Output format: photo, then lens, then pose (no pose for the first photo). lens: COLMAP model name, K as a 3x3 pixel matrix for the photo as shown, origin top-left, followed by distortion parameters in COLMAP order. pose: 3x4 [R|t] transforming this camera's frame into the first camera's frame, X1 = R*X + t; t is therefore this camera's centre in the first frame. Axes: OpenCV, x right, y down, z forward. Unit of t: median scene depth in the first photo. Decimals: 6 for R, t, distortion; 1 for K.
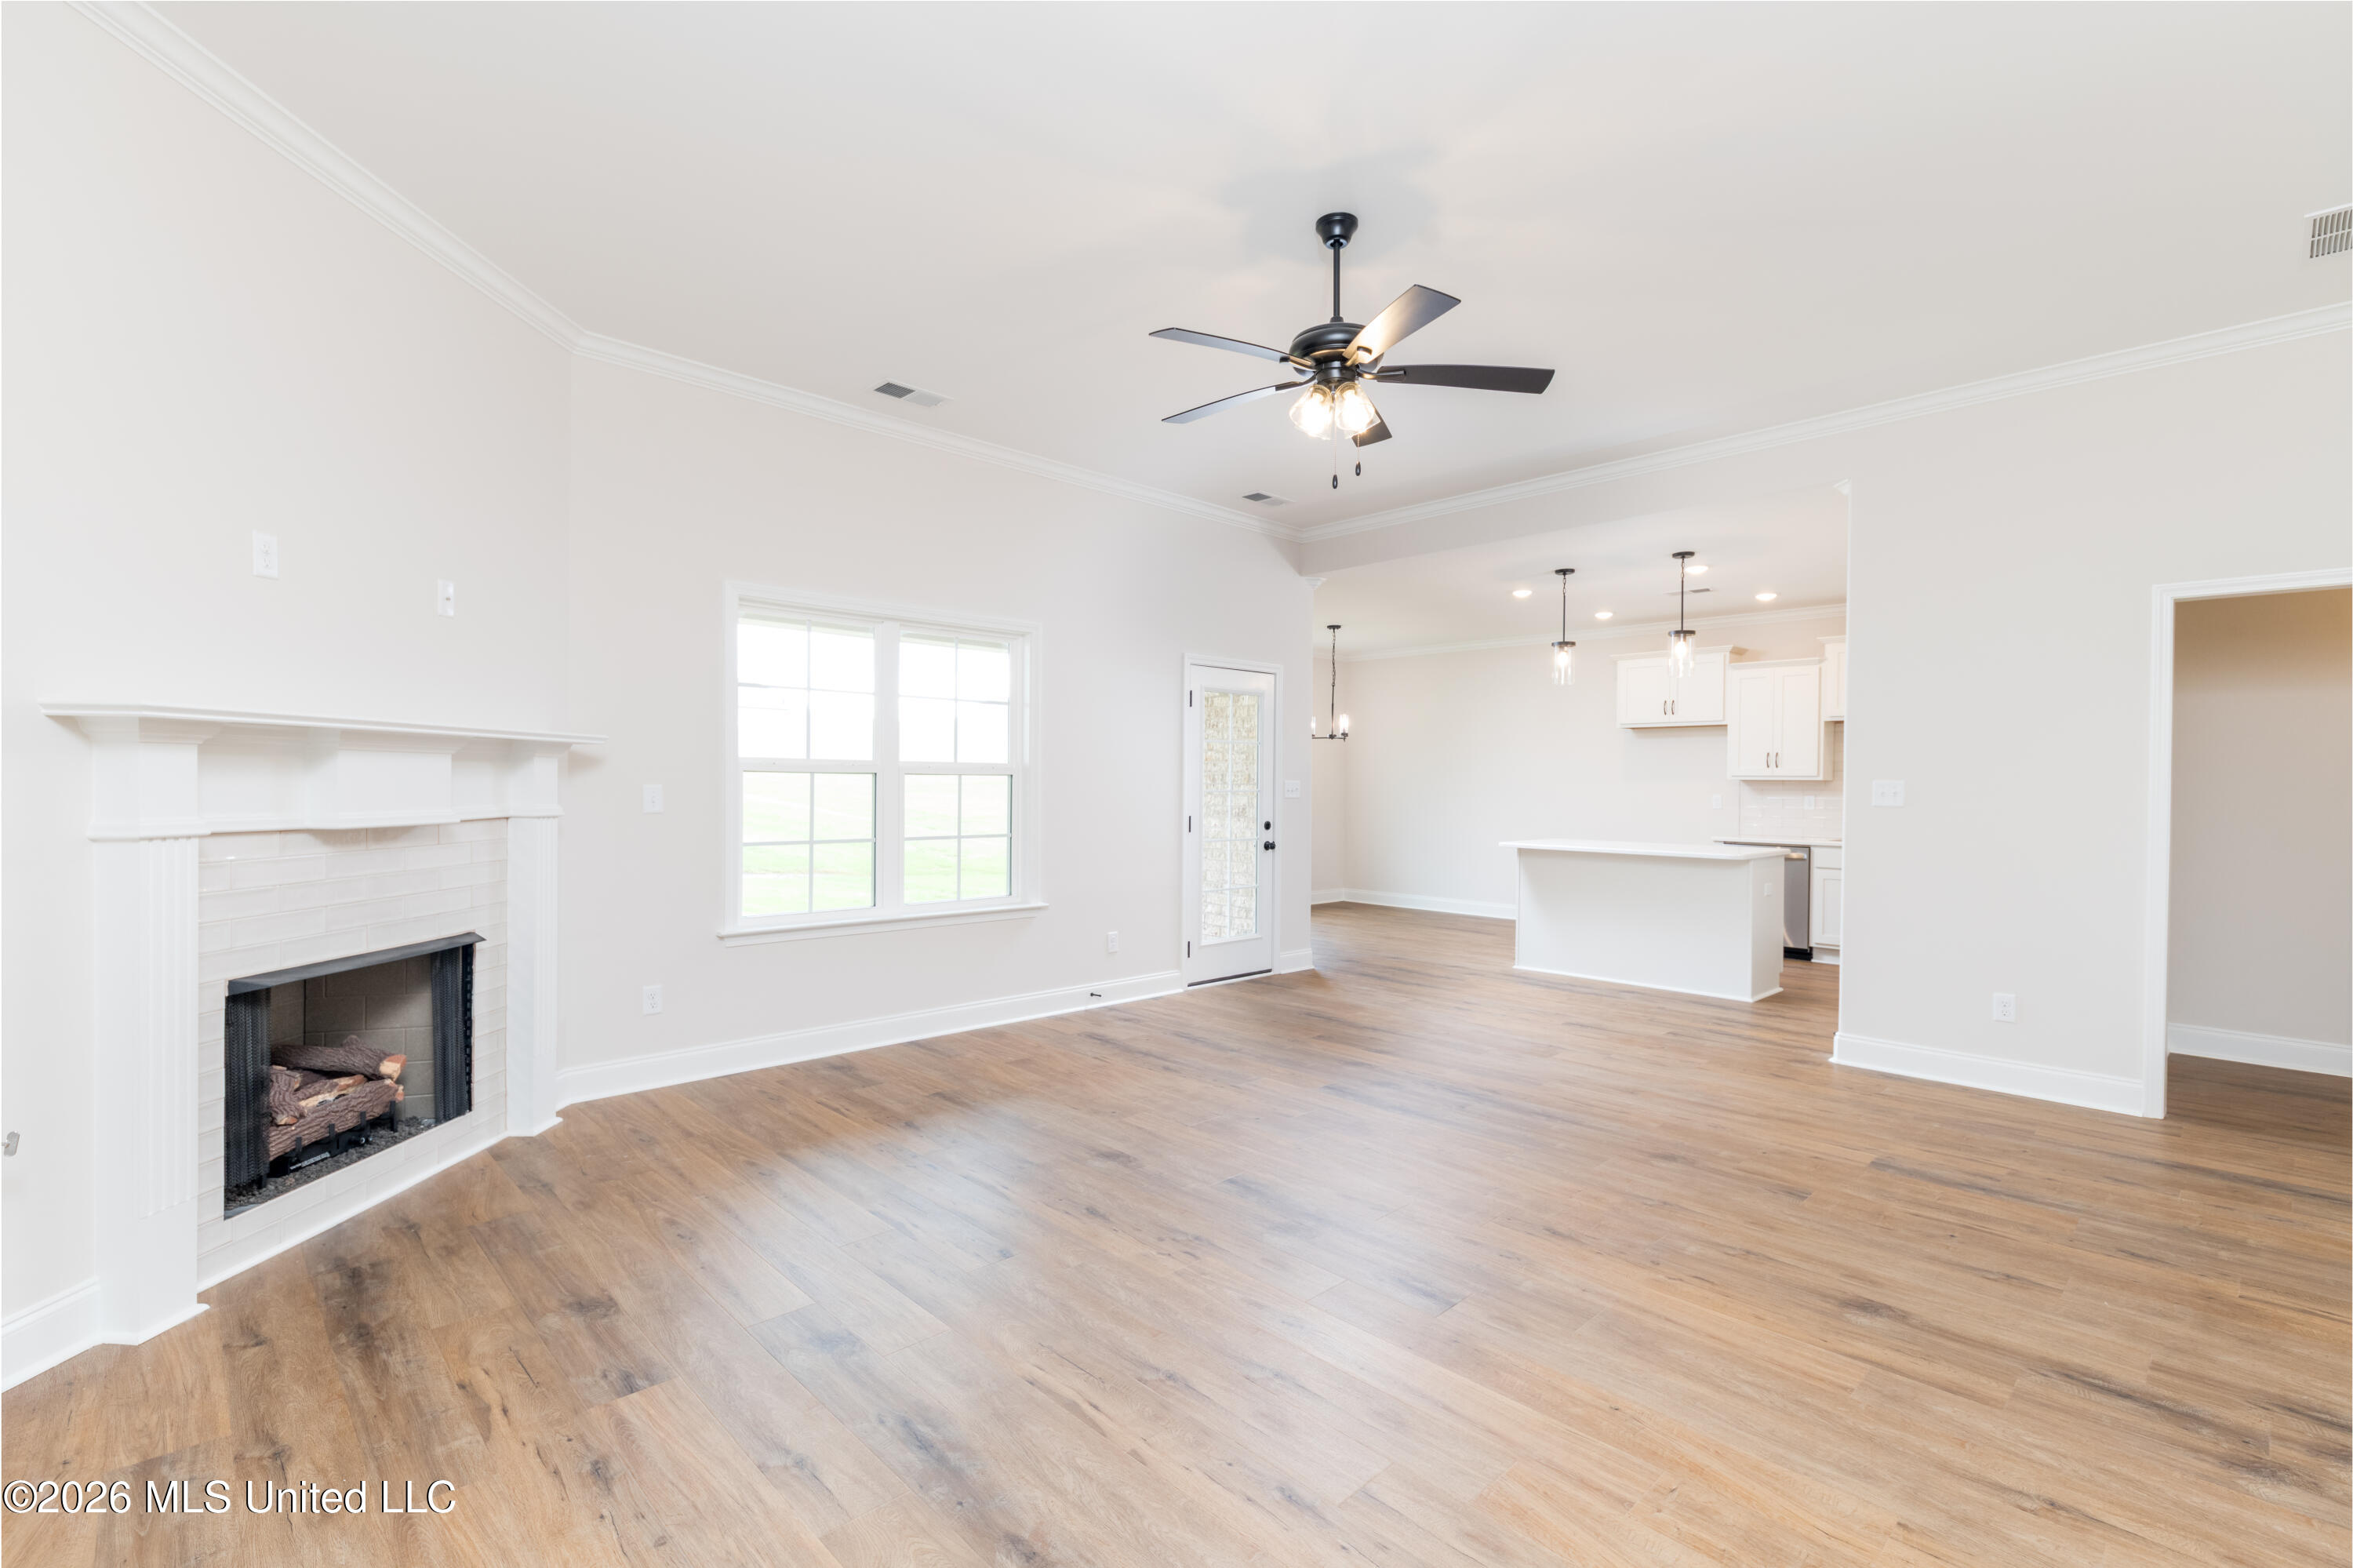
lens RADIAL K [[1058.9, 0, 1181.0], [0, 1058.9, 791.9], [0, 0, 1]] dist [0.021034, -0.010083]
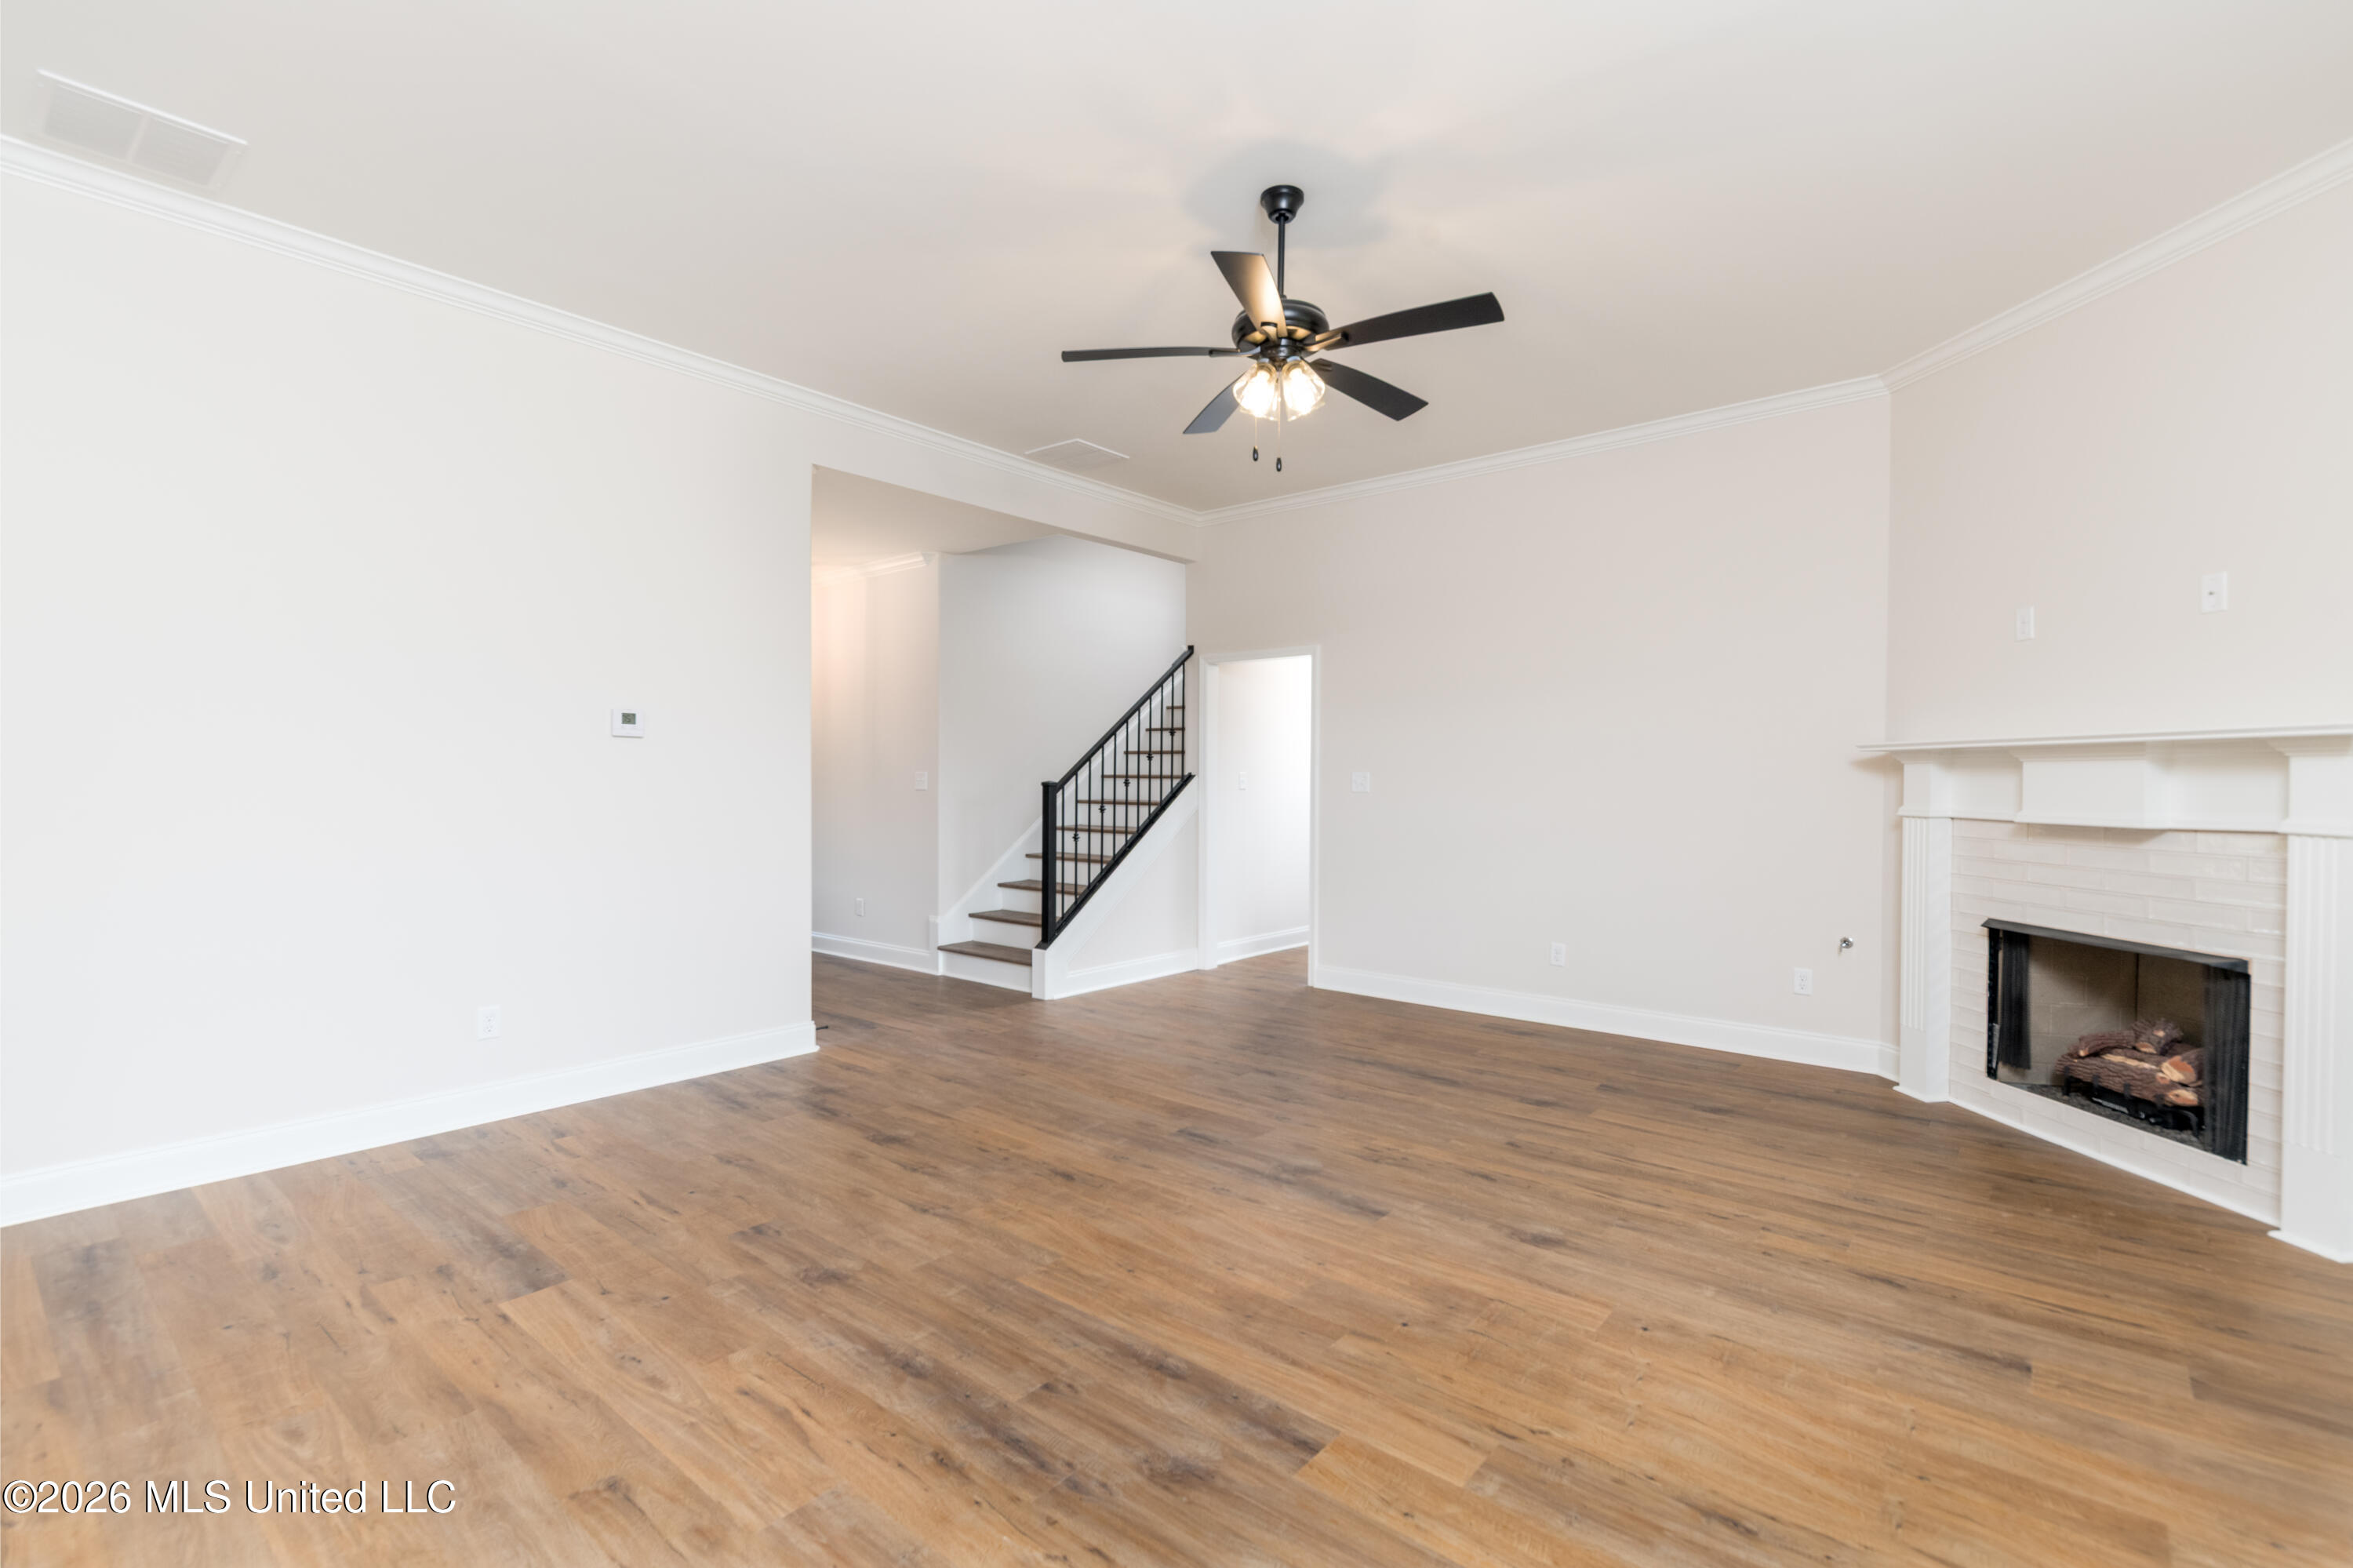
lens RADIAL K [[1037.4, 0, 1173.0], [0, 1037.4, 794.6], [0, 0, 1]] dist [0.001198, -0.000052]
pose [[-0.995038, -0.013152, -0.098624, 0.325291], [-0.015638, 0.999578, 0.024470, -0.012682], [0.098260, 0.025891, -0.994824, 1.909533]]
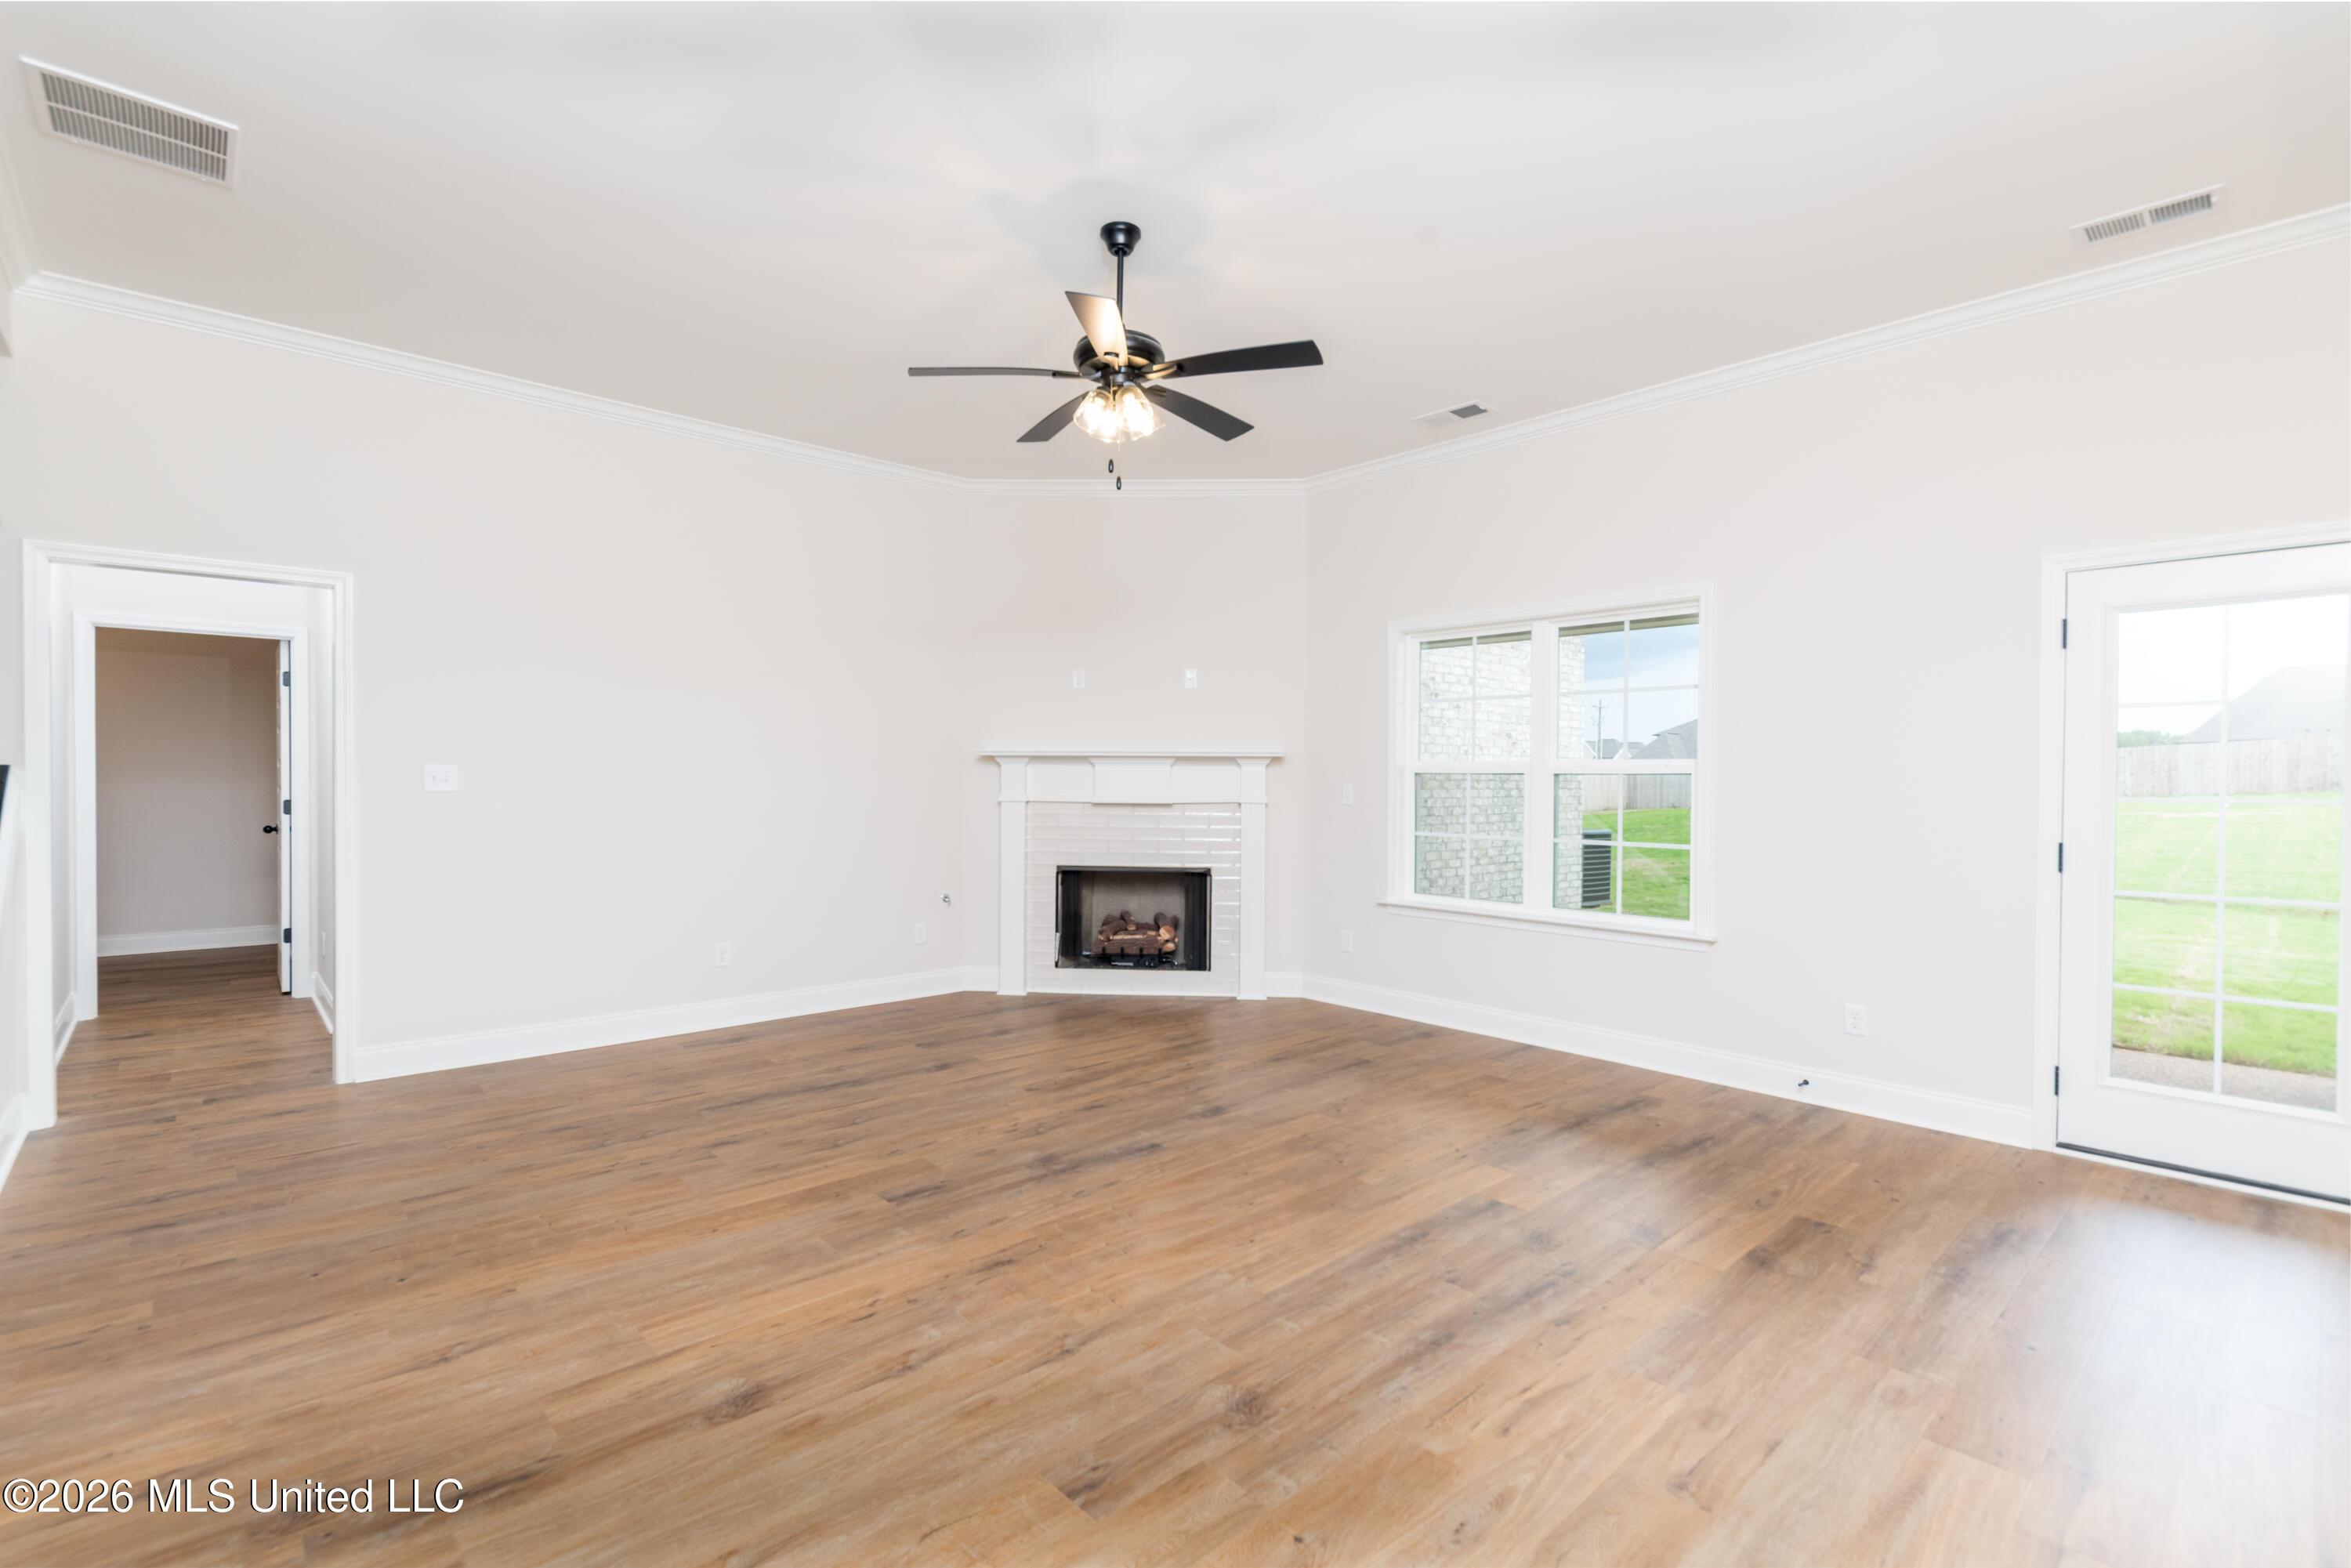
lens RADIAL K [[1064.8, 0, 1161.0], [0, 1064.8, 784.0], [0, 0, 1]] dist [0.019386, -0.011294]
pose [[-0.040573, -0.004498, -0.999166, 1.157749], [-0.018451, 0.999823, -0.003752, 0.004834], [0.999006, 0.018283, -0.040649, 1.070487]]
